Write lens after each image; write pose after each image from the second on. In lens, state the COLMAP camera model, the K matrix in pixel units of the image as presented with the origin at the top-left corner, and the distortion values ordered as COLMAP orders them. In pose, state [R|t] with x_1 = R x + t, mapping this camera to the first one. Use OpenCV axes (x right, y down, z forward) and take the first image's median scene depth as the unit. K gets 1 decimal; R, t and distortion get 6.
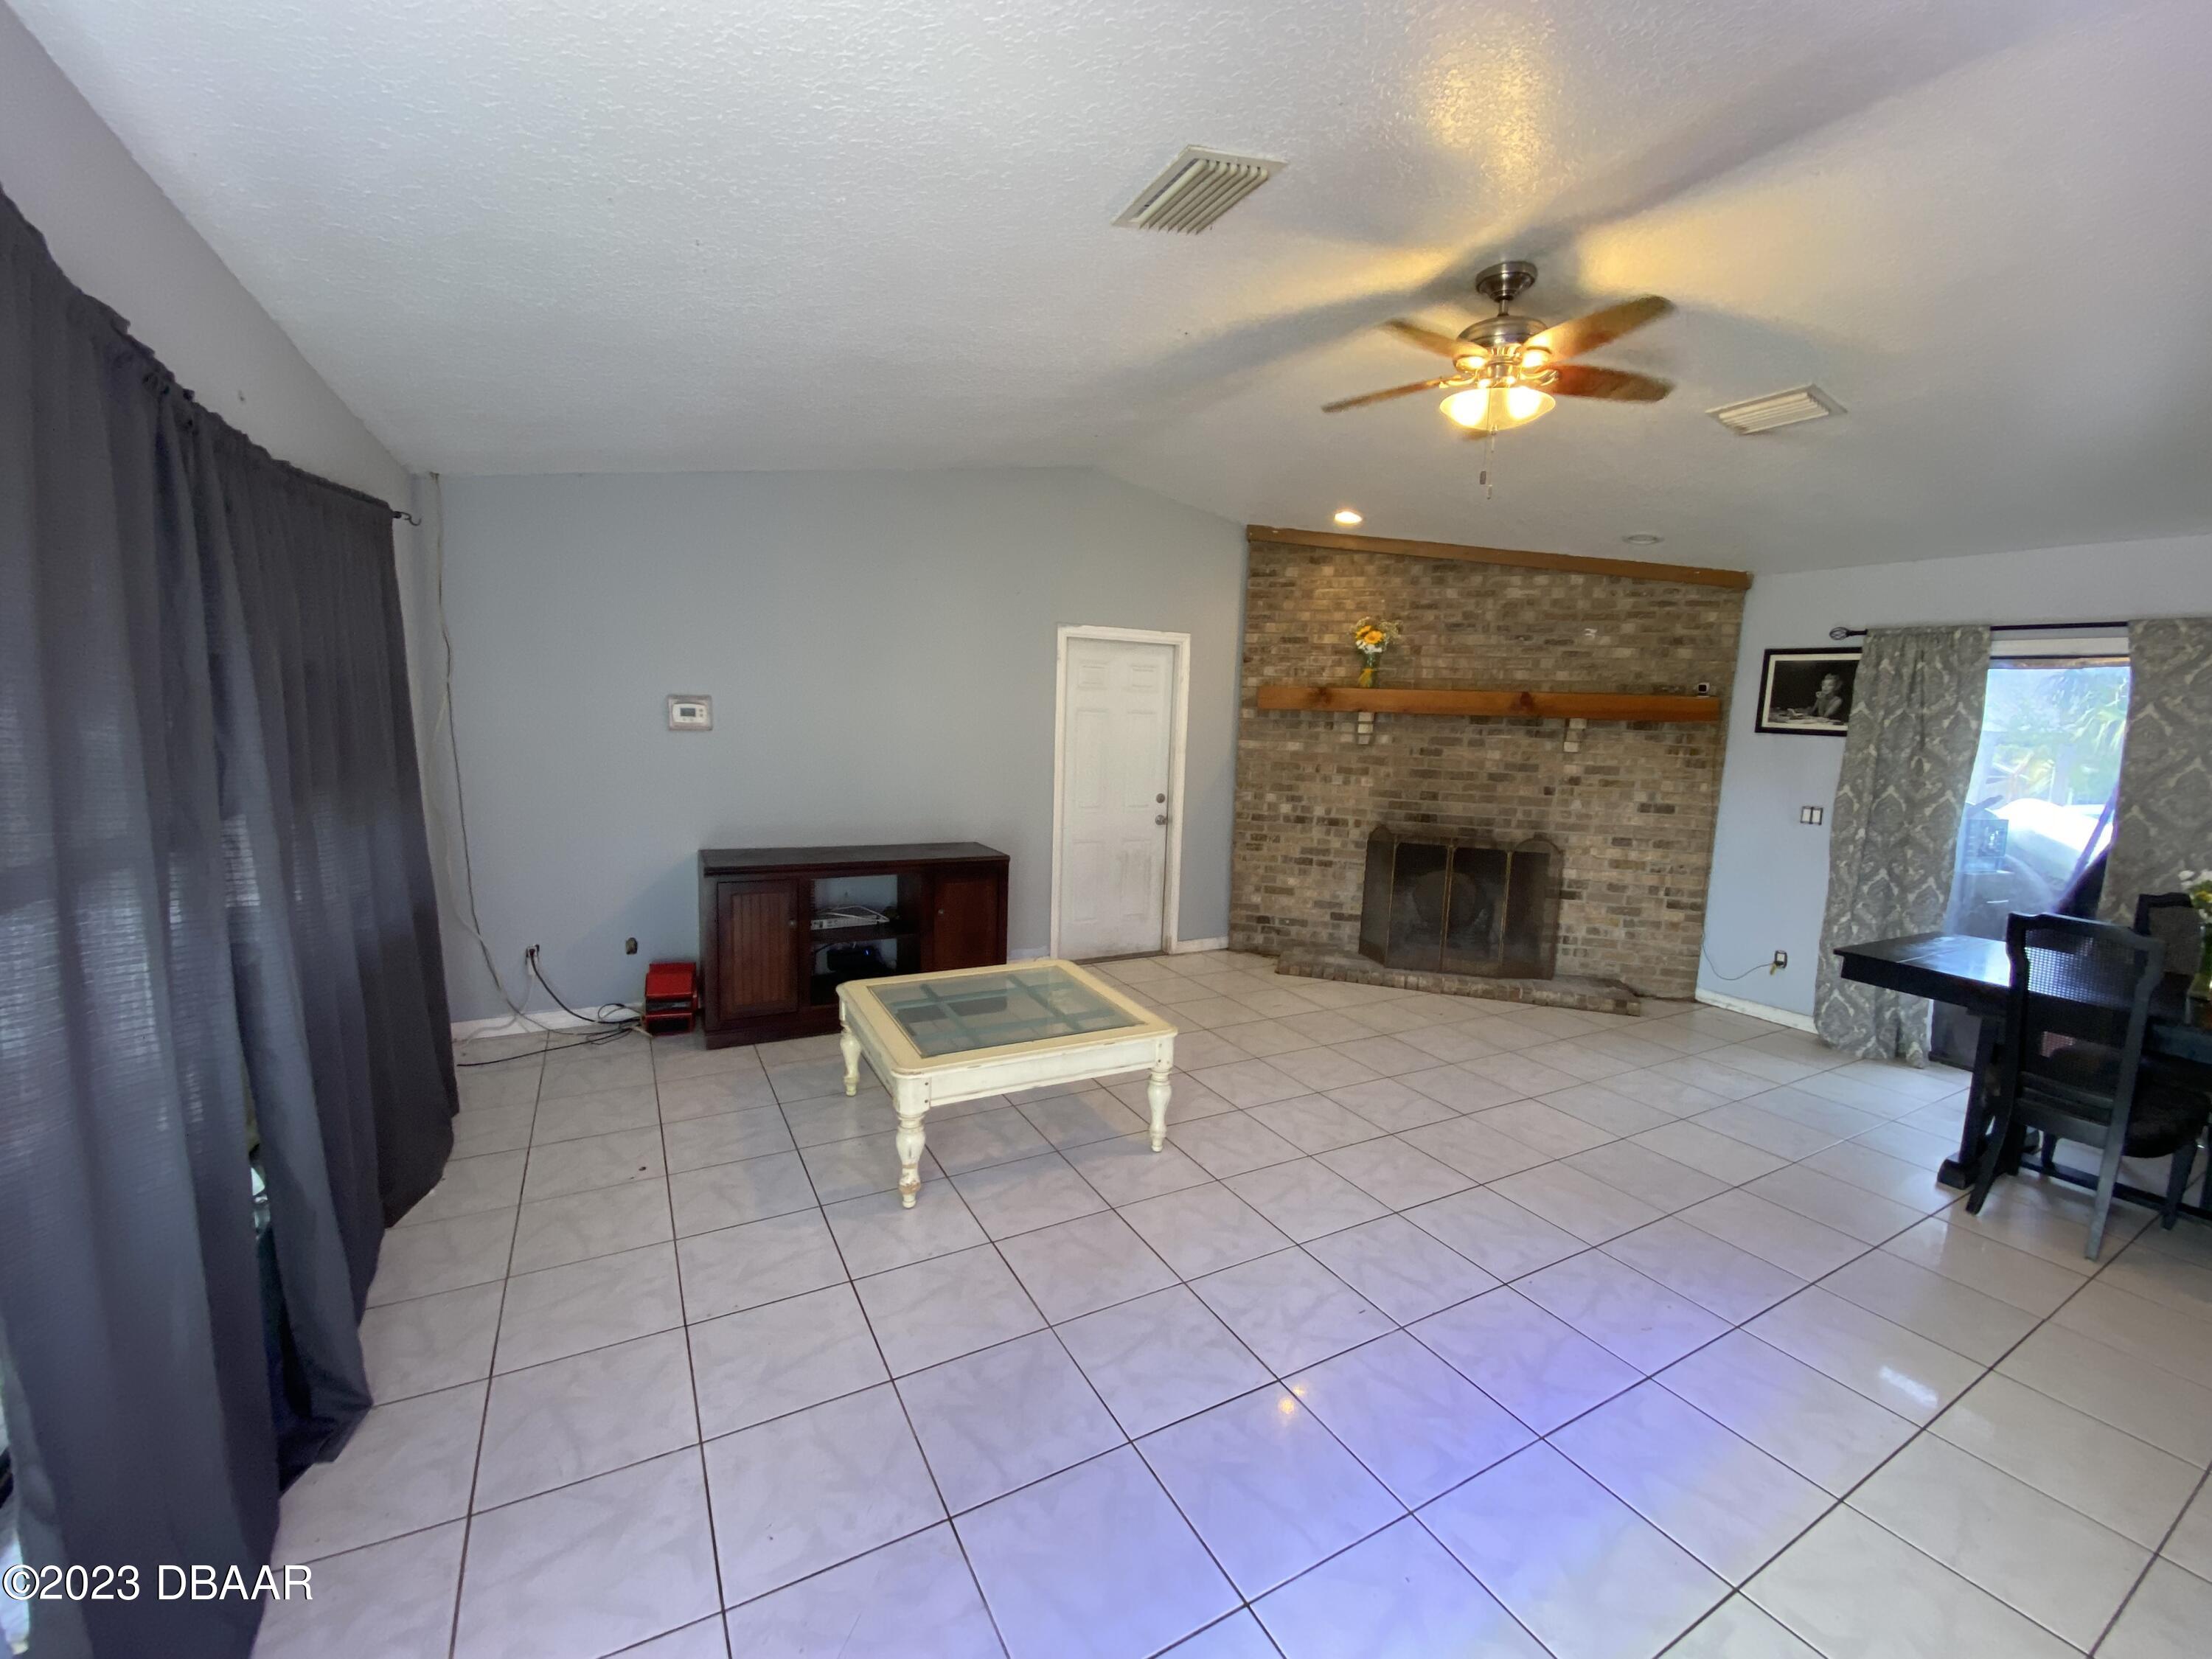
lens RADIAL K [[899.7, 0, 1104.4], [0, 899.7, 840.1], [0, 0, 1]] dist [-0.000578, -0.000127]
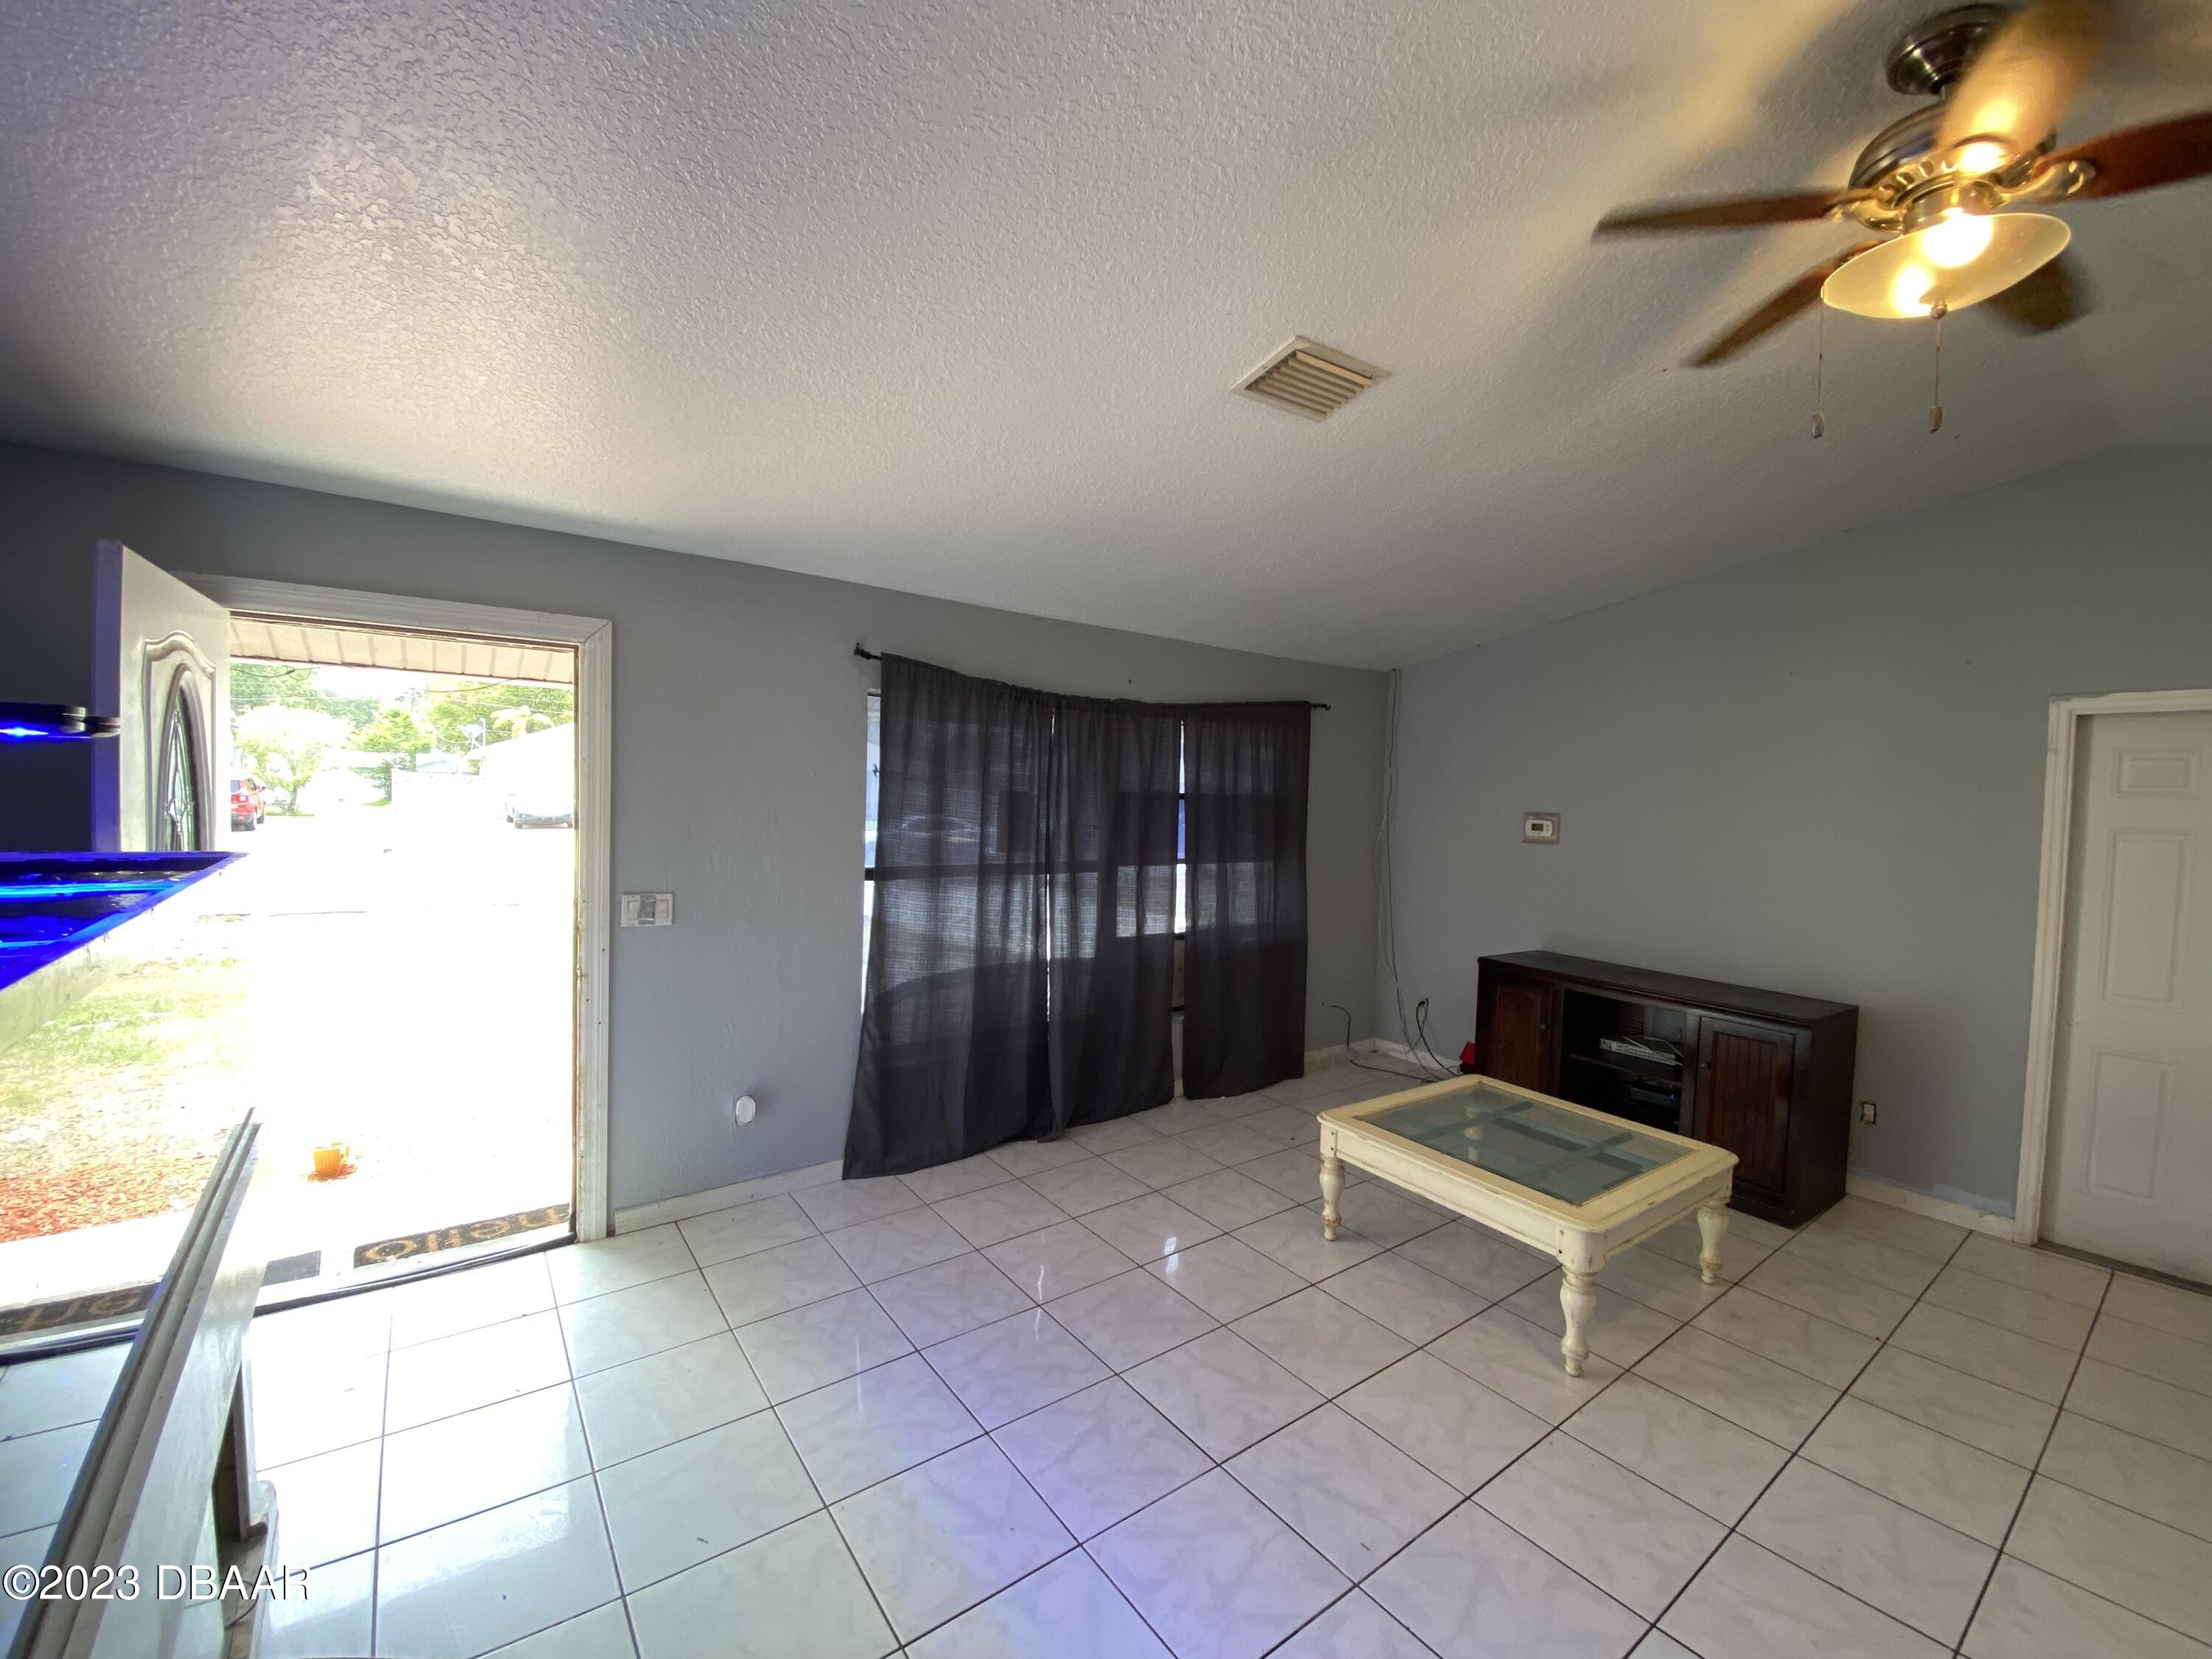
lens RADIAL K [[899.7, 0, 1104.4], [0, 899.7, 840.1], [0, 0, 1]] dist [-0.000578, -0.000127]
pose [[0.133813, 0.031192, -0.990516, 0.455570], [-0.156878, 0.987568, 0.009906, -0.039175], [0.978511, 0.154064, 0.137043, 0.237125]]
